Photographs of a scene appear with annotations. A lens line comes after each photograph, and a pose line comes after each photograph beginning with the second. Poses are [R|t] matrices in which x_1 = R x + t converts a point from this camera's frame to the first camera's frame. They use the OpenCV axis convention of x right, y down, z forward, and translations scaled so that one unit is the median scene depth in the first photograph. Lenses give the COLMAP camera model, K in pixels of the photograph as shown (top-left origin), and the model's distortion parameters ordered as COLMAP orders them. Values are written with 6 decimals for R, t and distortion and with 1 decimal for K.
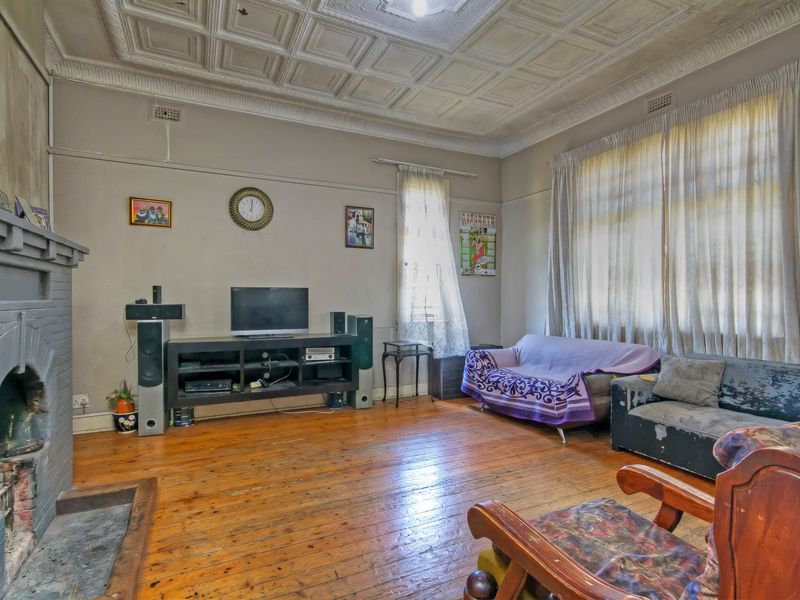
lens RADIAL K [[429.7, 0, 400.1], [0, 429.7, 296.2], [0, 0, 1]] dist [0.001639, 0.000078]
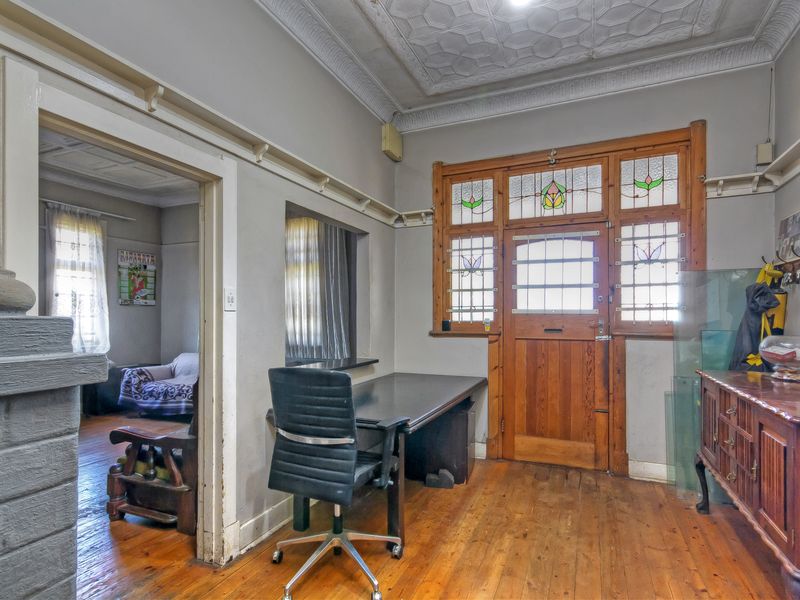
lens RADIAL K [[429.7, 0, 425.9], [0, 429.7, 317.1], [0, 0, 1]] dist [0.001639, 0.000078]
pose [[0.739813, 0.000443, 0.672812, -0.029234], [0.000851, 0.999998, -0.001594, -0.016273], [-0.672812, 0.001752, 0.739812, -0.463112]]
